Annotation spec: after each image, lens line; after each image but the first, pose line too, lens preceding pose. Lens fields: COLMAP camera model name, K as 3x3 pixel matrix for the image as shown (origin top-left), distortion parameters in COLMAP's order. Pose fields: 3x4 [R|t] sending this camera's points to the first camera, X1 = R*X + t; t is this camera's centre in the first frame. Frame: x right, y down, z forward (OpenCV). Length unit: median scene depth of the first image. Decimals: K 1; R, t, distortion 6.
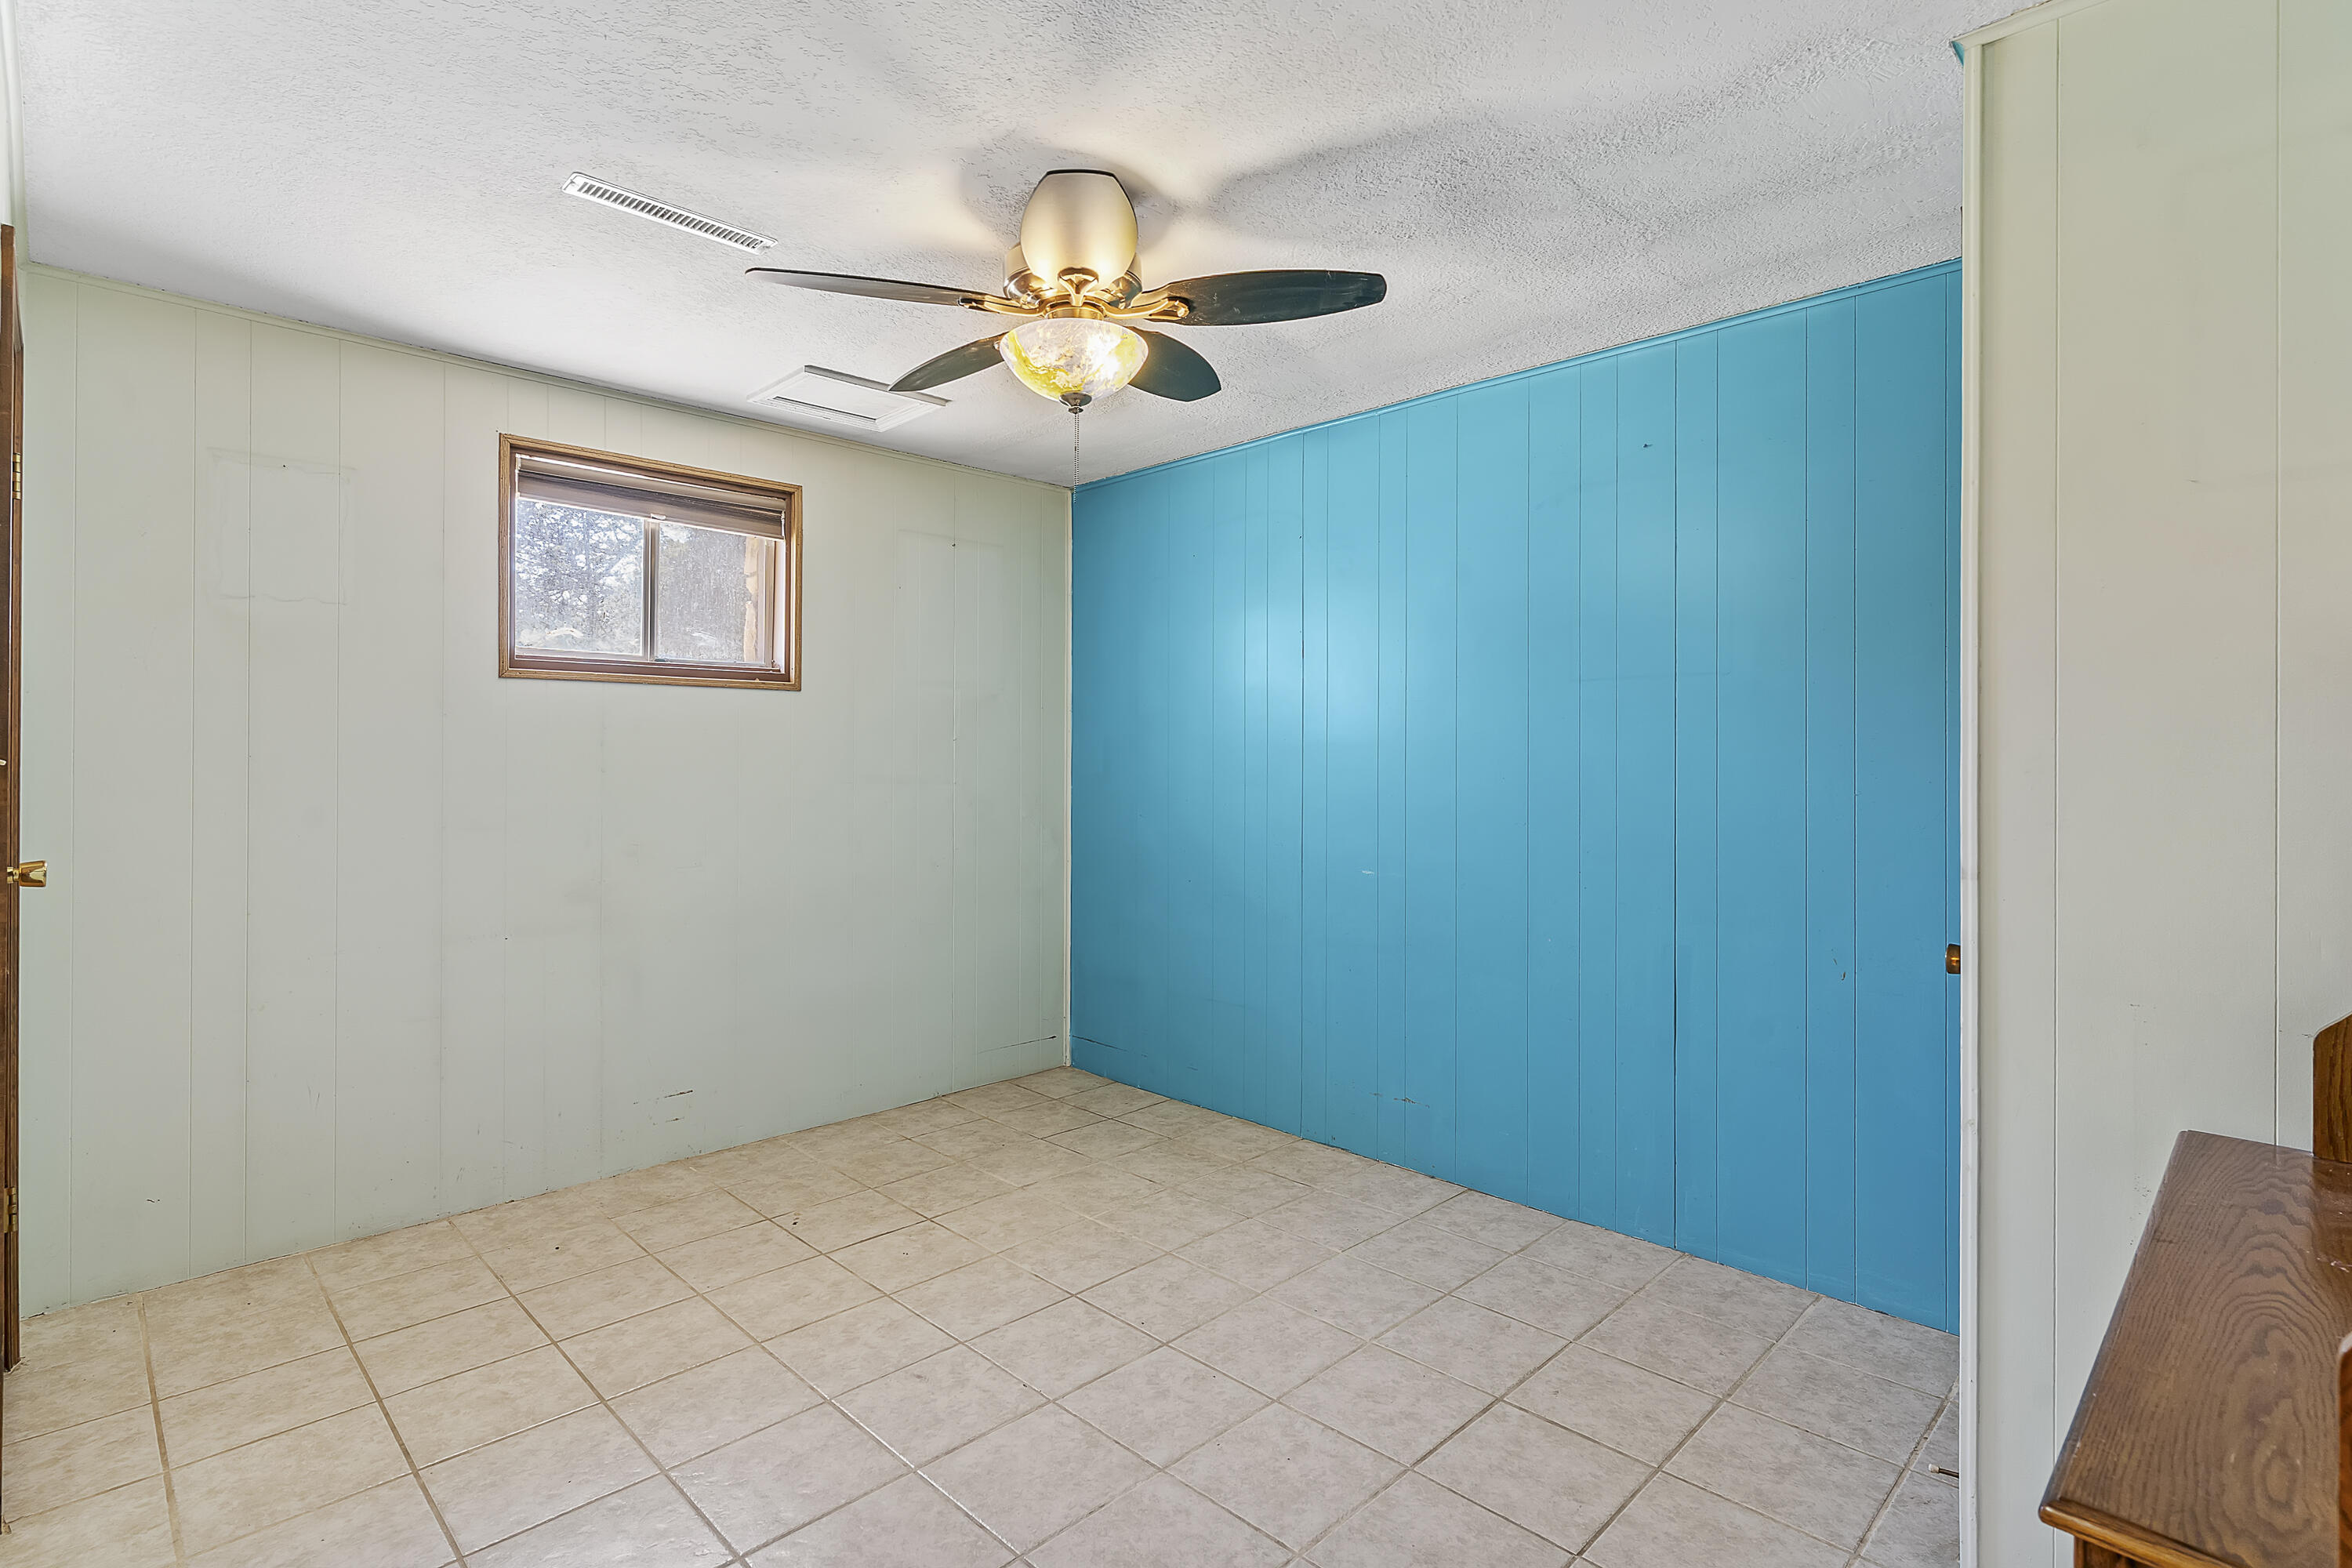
lens RADIAL K [[1137.4, 0, 1175.3], [0, 1137.4, 757.6], [0, 0, 1]] dist [0.000384, -0.000017]
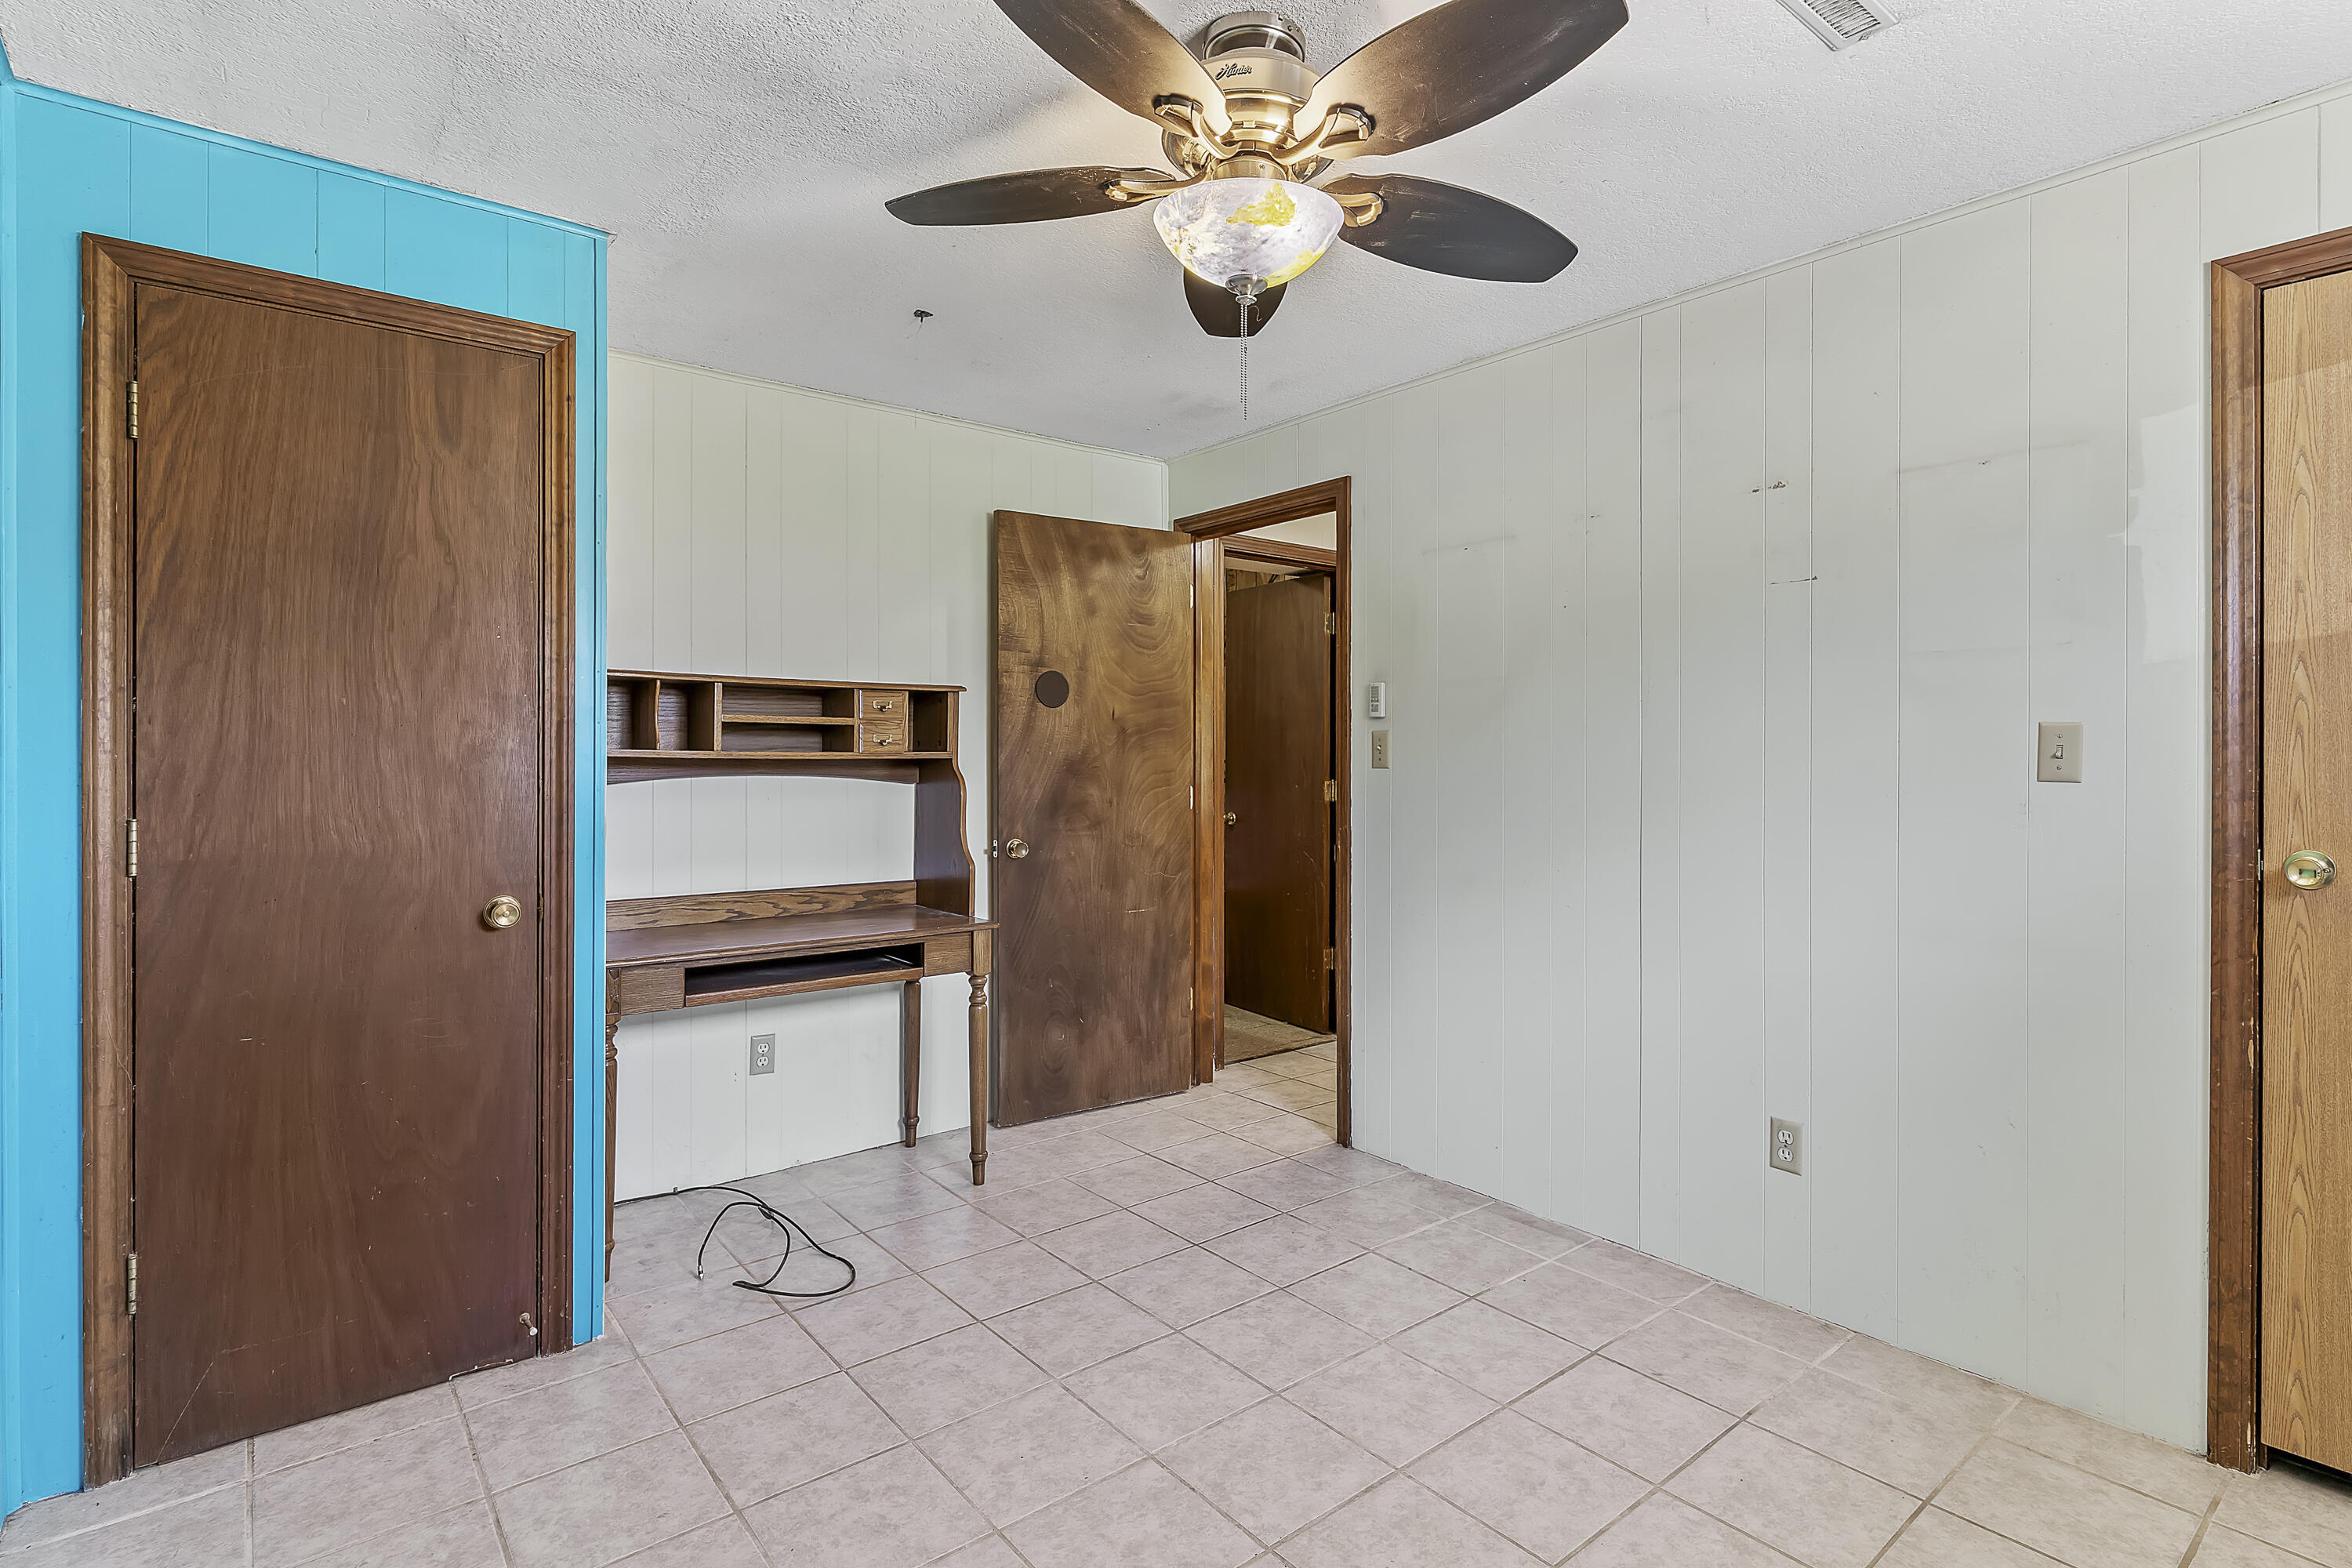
lens RADIAL K [[1137.4, 0, 1175.3], [0, 1137.4, 757.6], [0, 0, 1]] dist [0.000384, -0.000017]
pose [[-0.994413, -0.001953, 0.105542, -0.137231], [-0.001866, 0.999998, 0.000921, 0.003827], [-0.105543, 0.000719, -0.994414, 1.970786]]
